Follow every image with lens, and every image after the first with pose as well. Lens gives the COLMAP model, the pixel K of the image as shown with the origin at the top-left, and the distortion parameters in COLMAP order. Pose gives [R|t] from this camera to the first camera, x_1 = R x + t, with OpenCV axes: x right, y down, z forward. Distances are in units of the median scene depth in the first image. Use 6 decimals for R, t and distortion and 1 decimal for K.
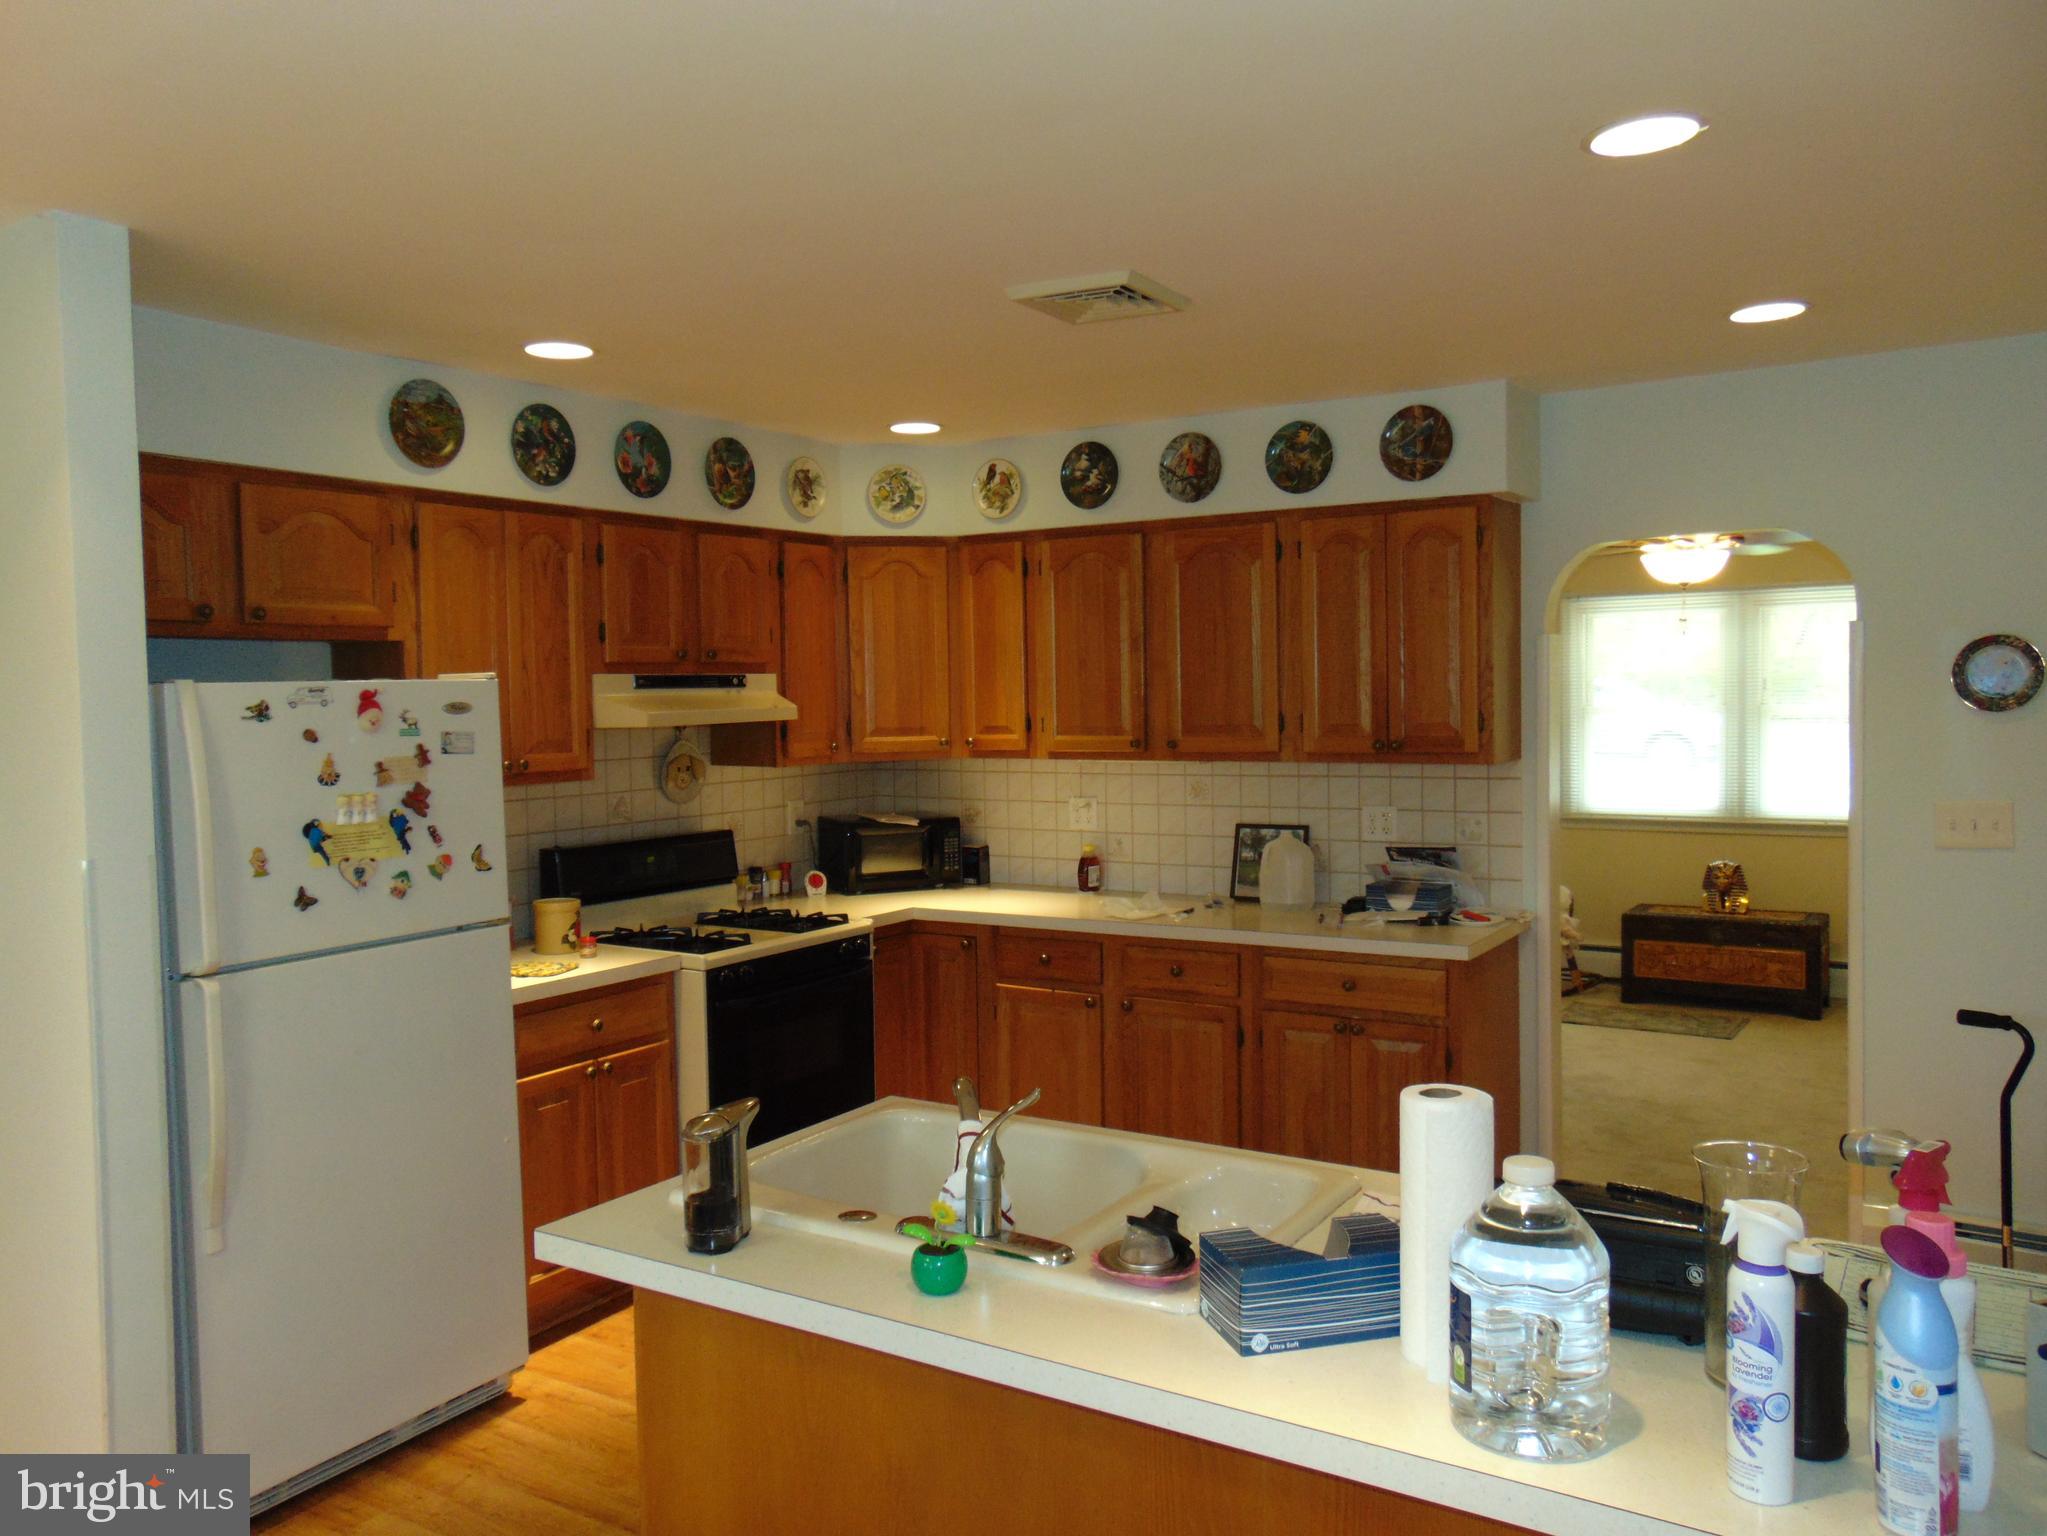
lens RADIAL K [[1540.6, 0, 1025.1], [0, 1540.6, 787.6], [0, 0, 1]] dist [-0.029803, 0.076255]
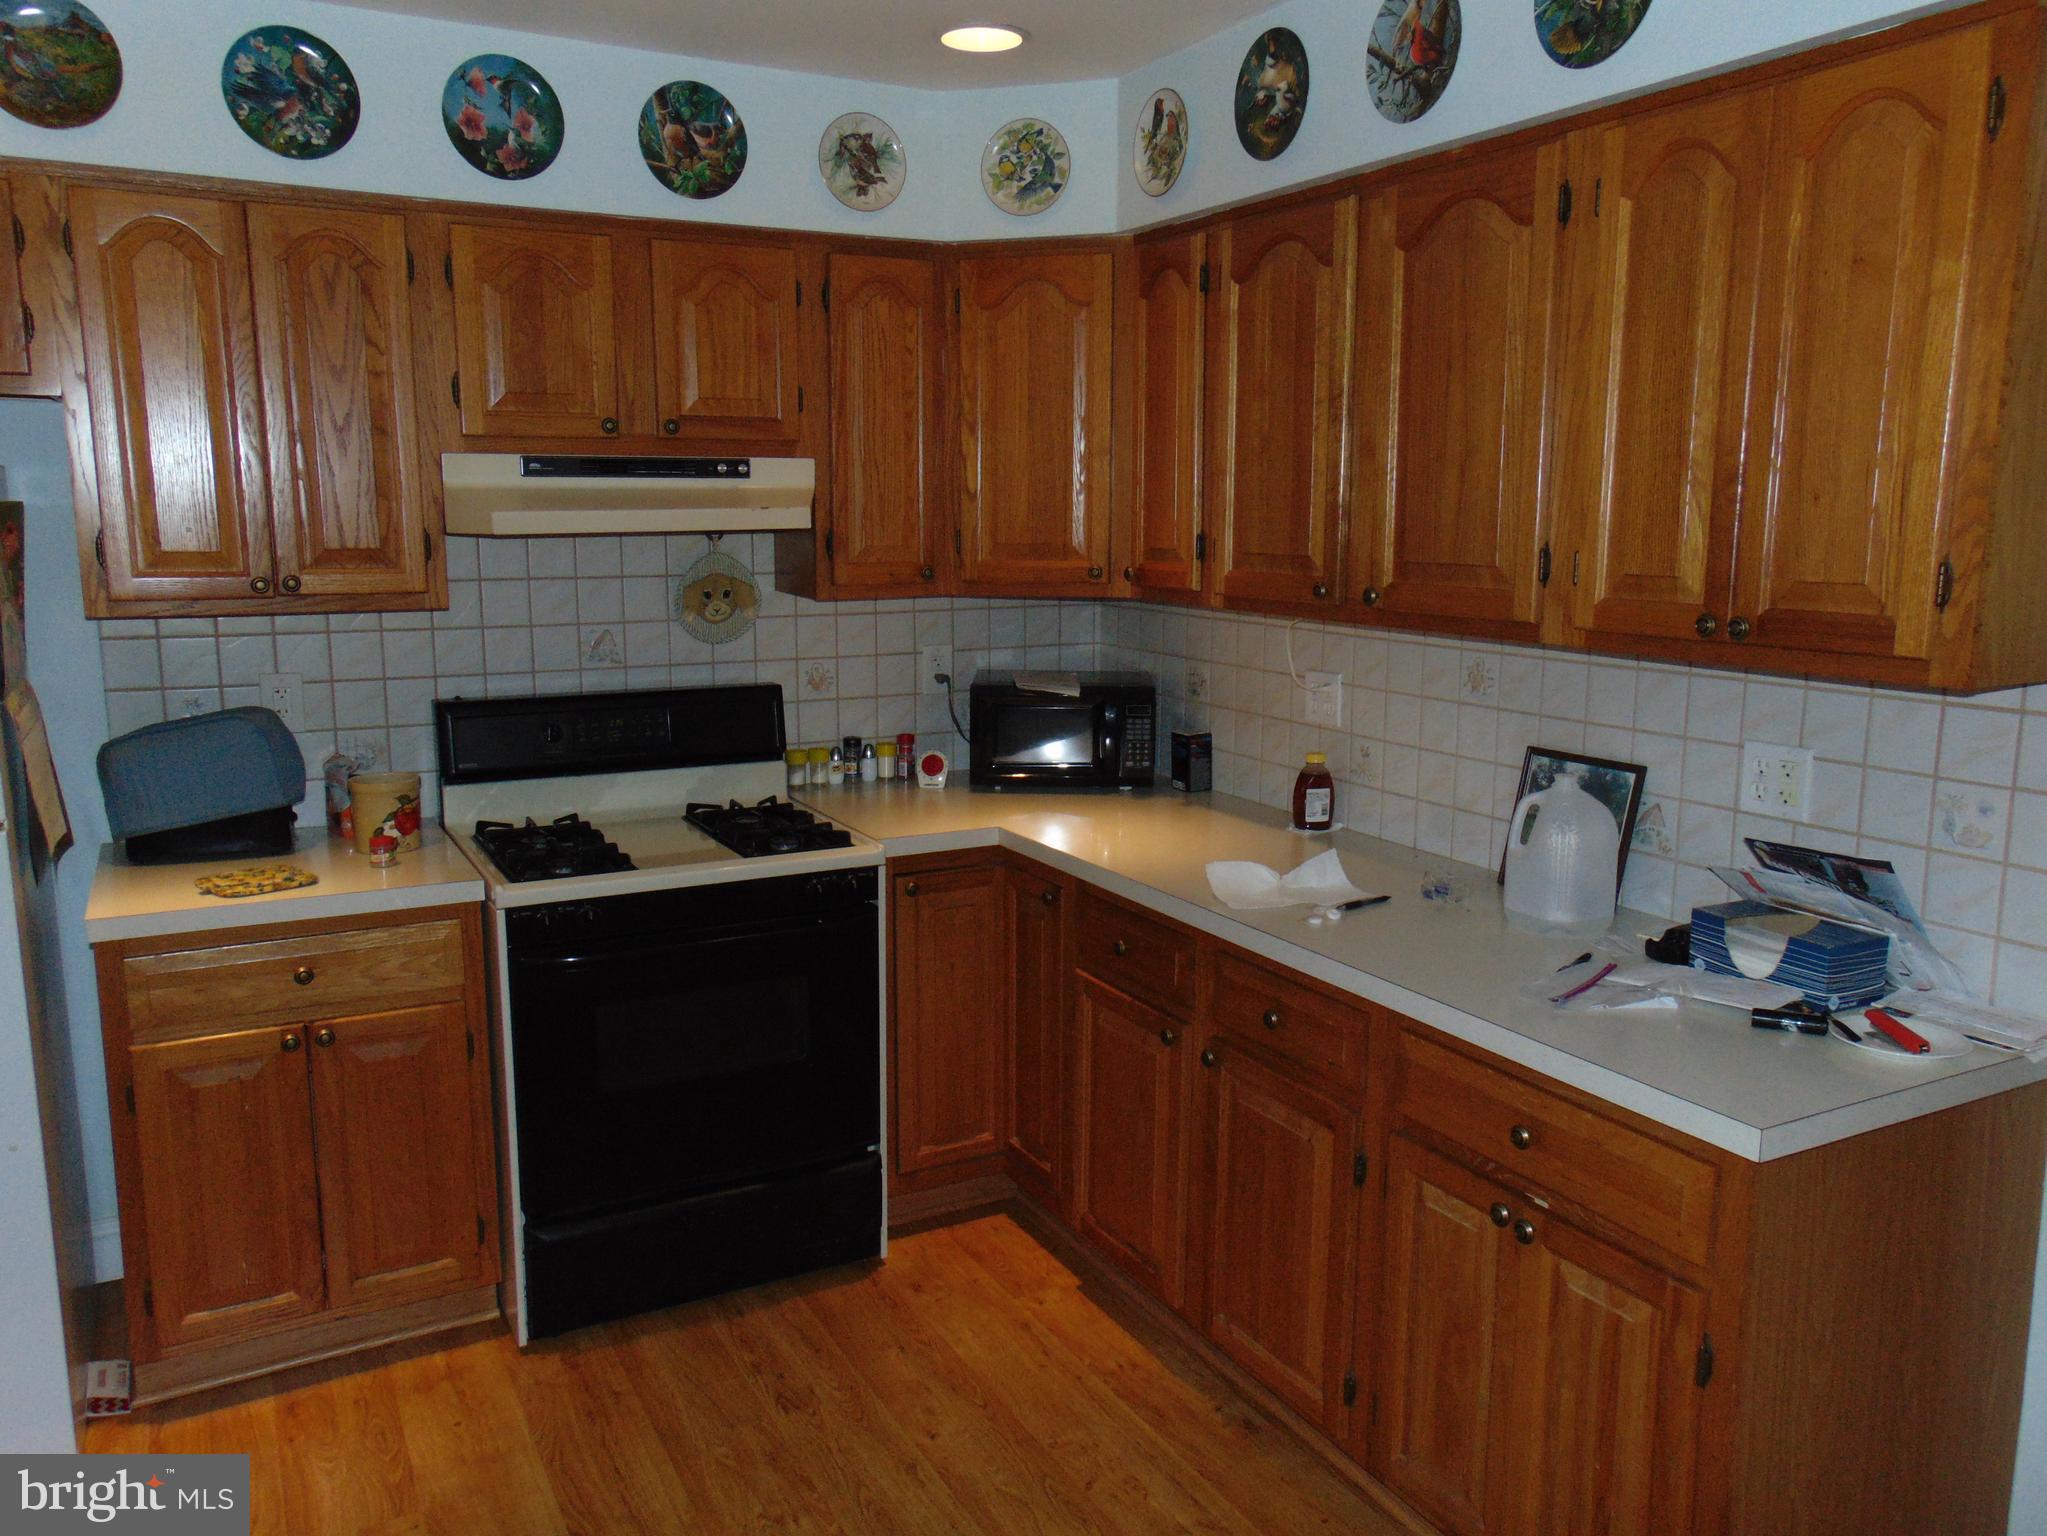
lens RADIAL K [[1540.6, 0, 1030.0], [0, 1540.6, 776.7], [0, 0, 1]] dist [-0.029803, 0.076255]
pose [[0.874004, 0.106050, -0.474206, 0.262285], [-0.047662, 0.989898, 0.133534, -0.032723], [0.483576, -0.094107, 0.870229, 0.478614]]
